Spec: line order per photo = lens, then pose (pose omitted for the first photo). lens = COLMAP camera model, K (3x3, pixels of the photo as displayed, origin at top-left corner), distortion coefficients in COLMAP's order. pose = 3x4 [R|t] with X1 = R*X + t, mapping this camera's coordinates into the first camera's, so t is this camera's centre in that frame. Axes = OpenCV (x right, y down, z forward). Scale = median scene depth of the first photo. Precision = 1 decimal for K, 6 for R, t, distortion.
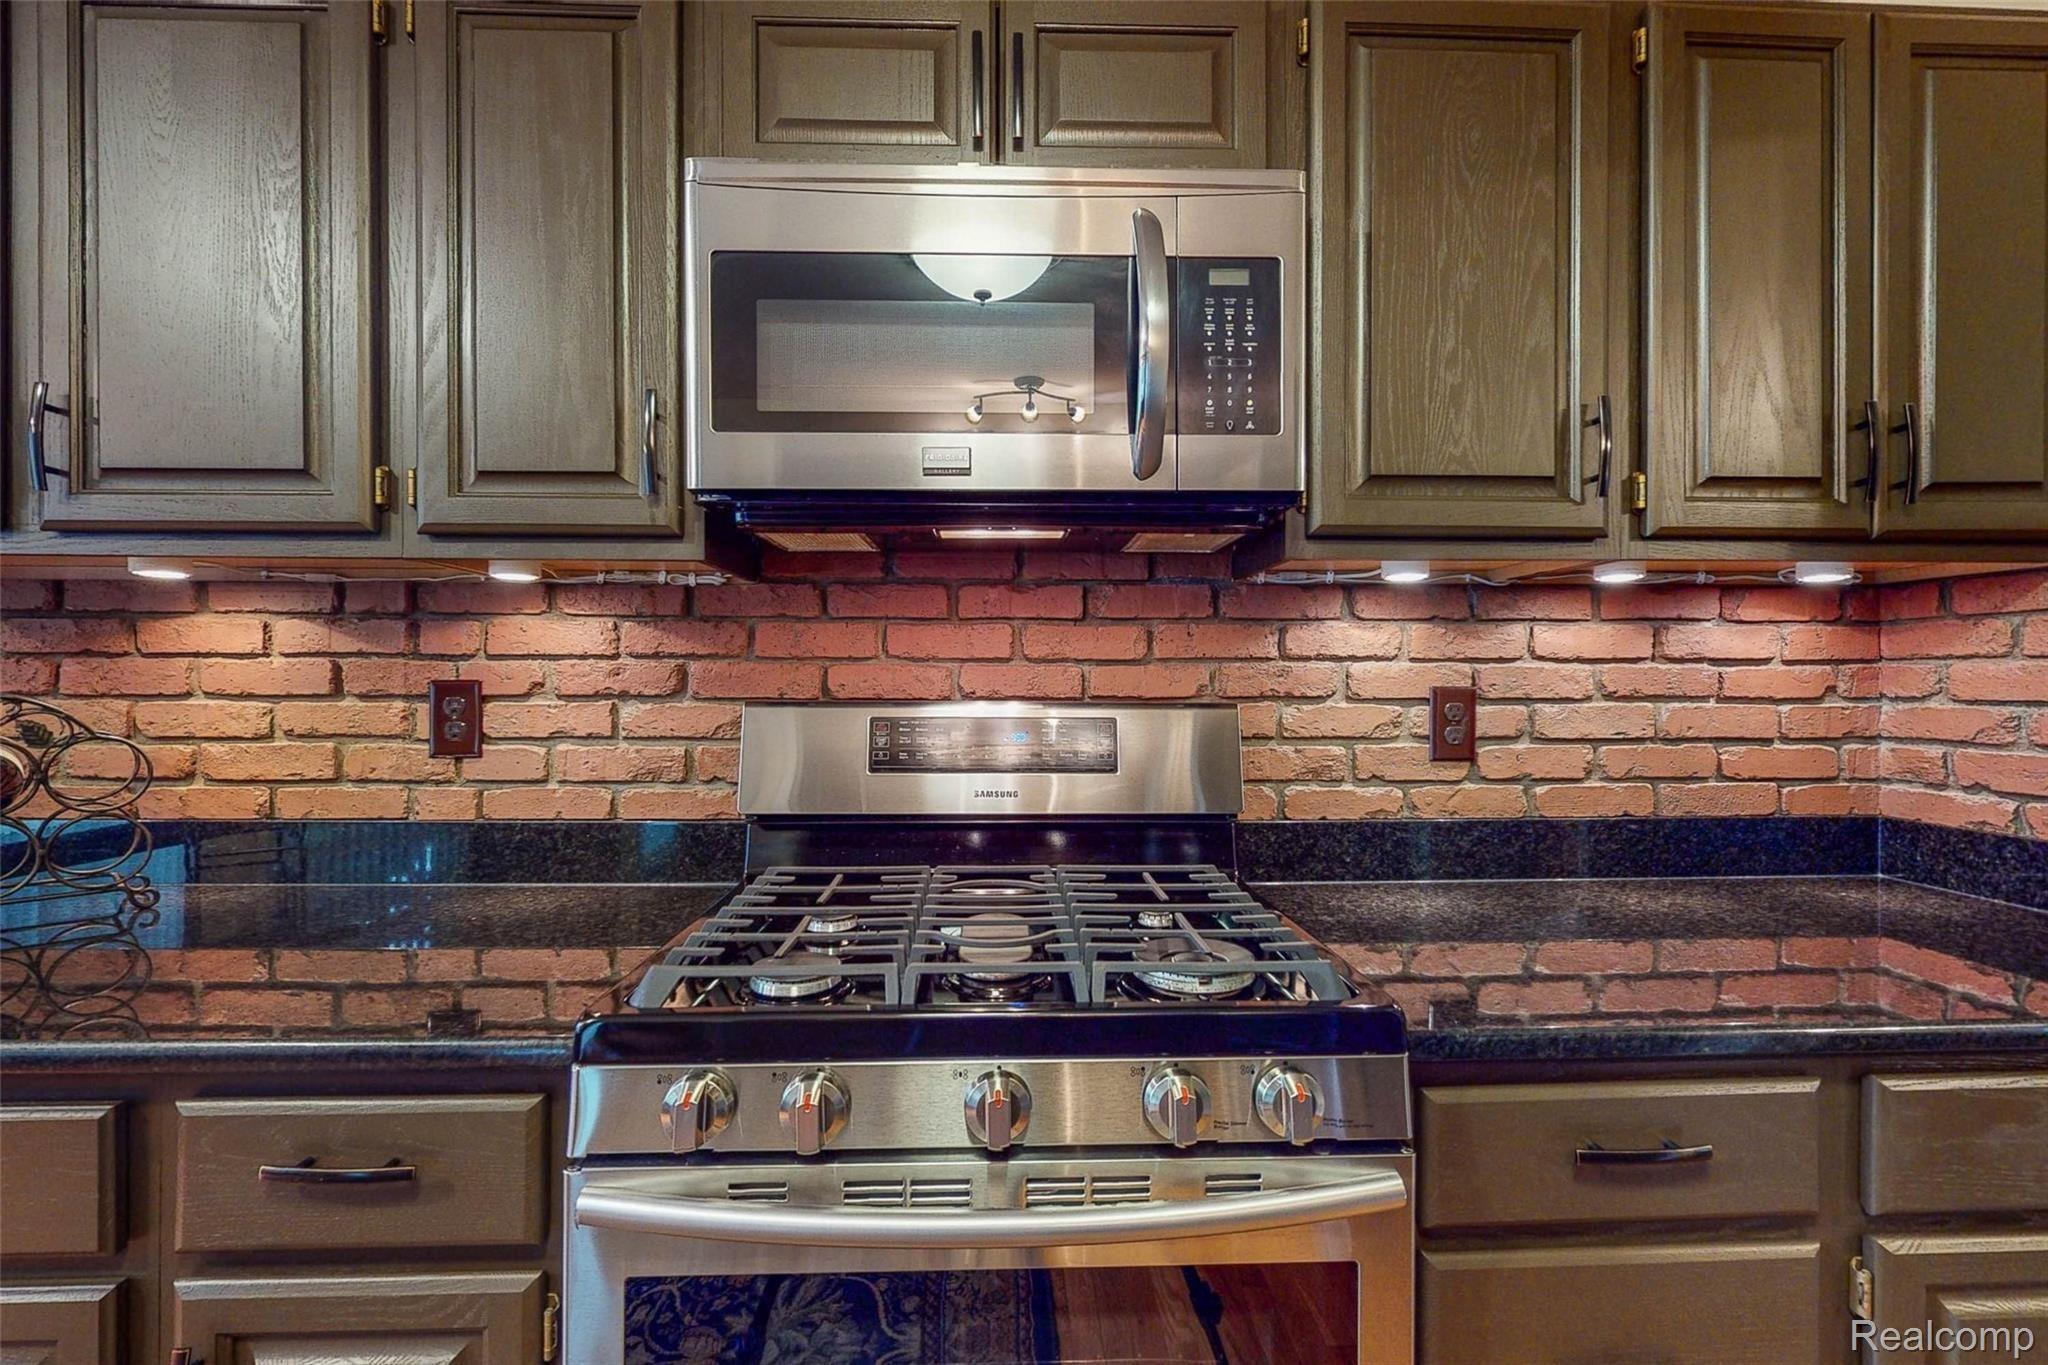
lens RADIAL K [[902.6, 0, 1015.5], [0, 902.6, 687.5], [0, 0, 1]] dist [-0.004716, 0.000490]
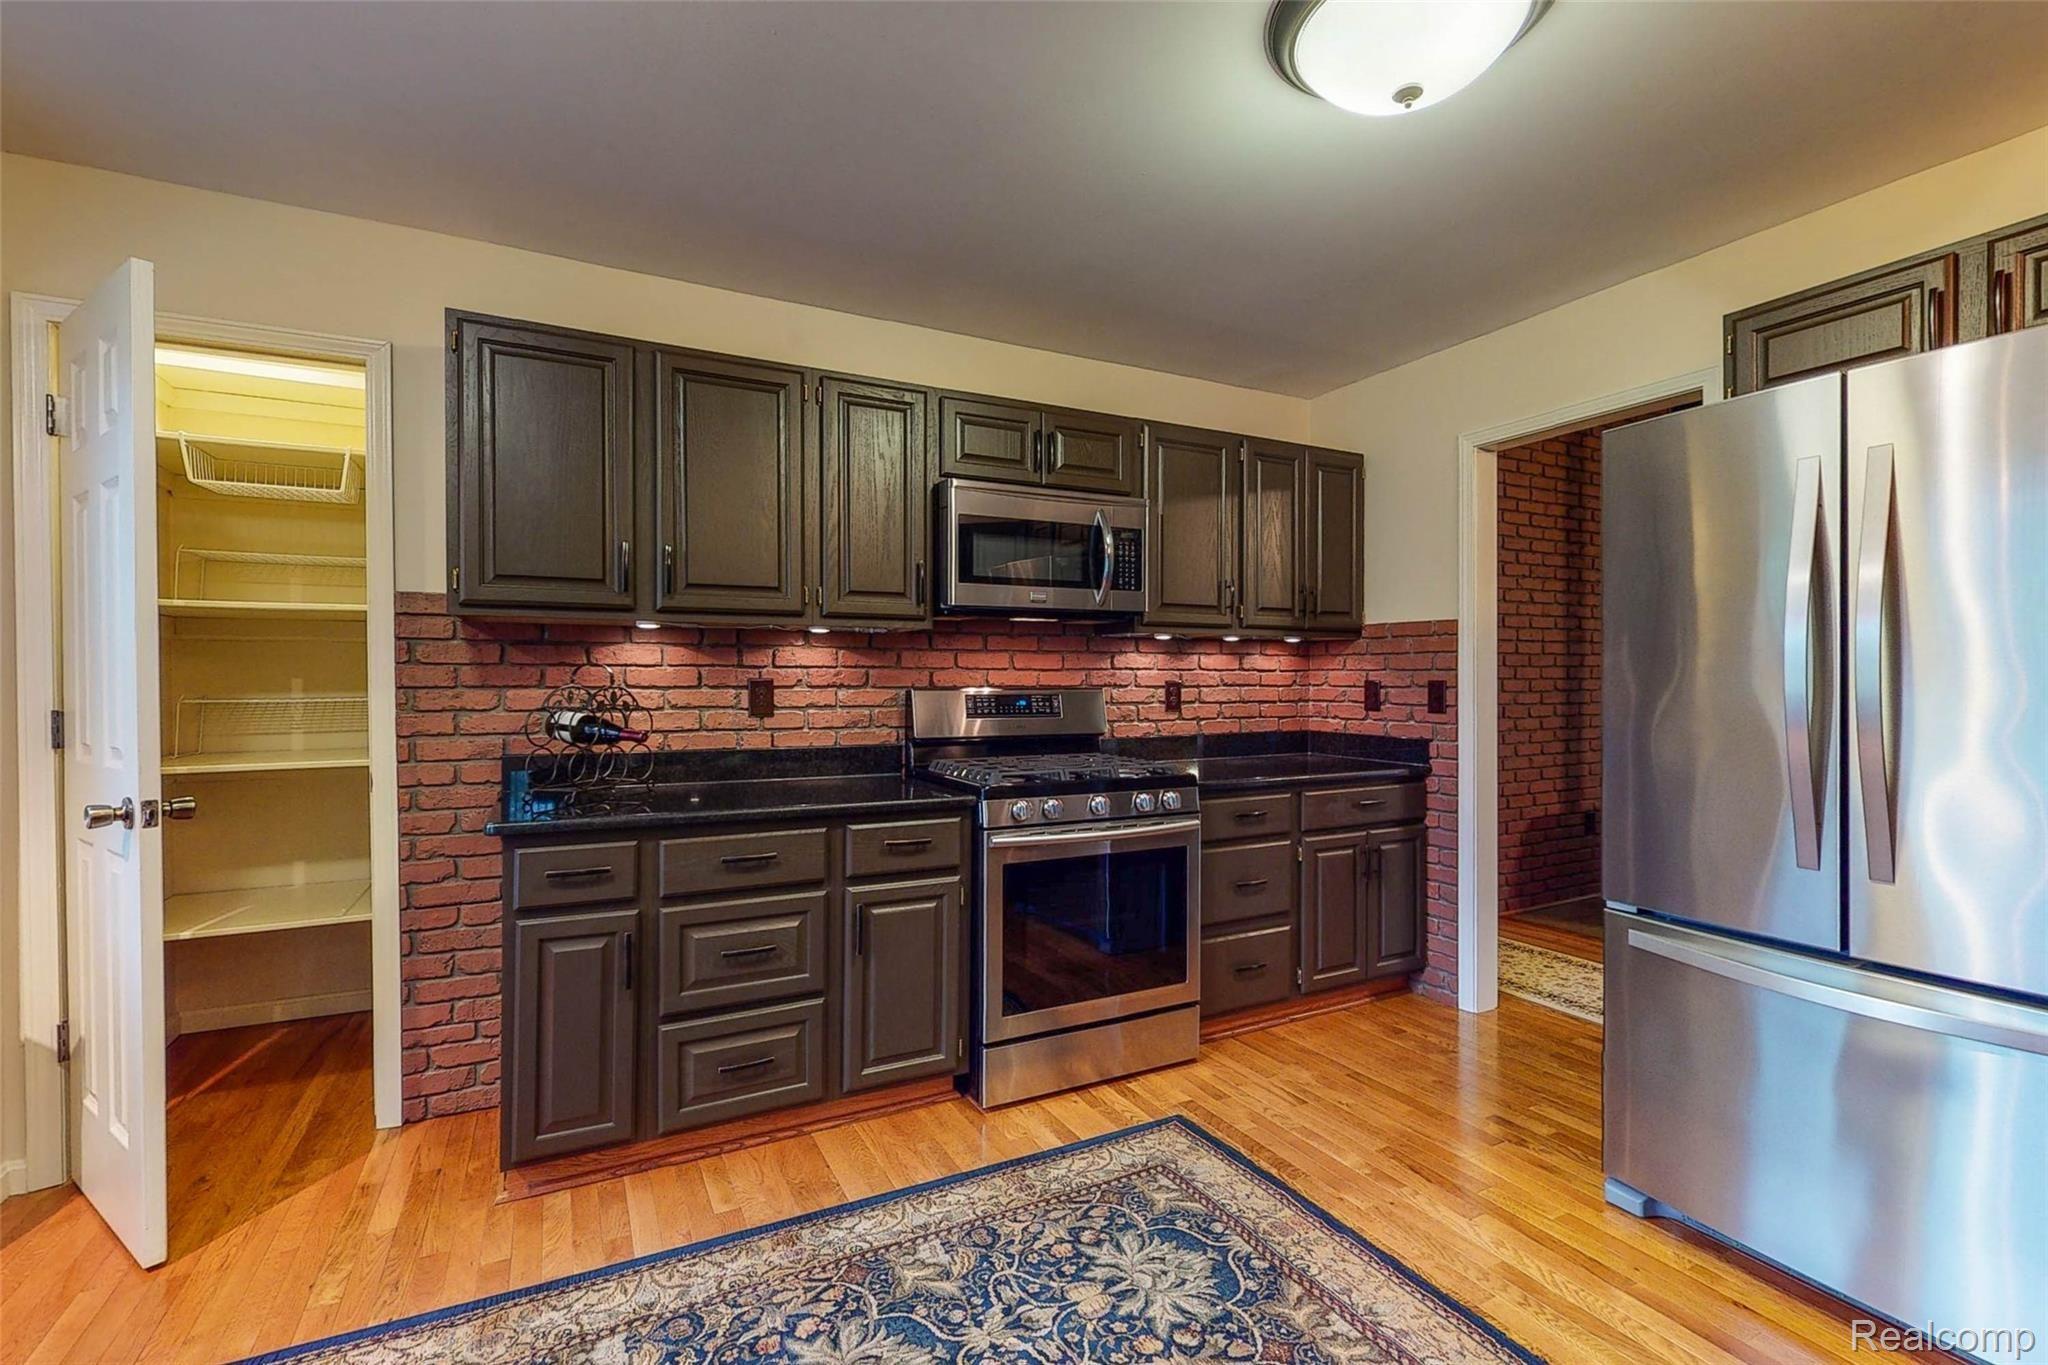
lens RADIAL K [[902.6, 0, 1029.6], [0, 902.6, 689.9], [0, 0, 1]] dist [-0.004716, 0.000490]
pose [[0.902401, -0.006141, 0.430854, -0.942249], [0.001706, 0.999942, 0.010678, -0.003266], [-0.430895, -0.008901, 0.902358, -1.061585]]
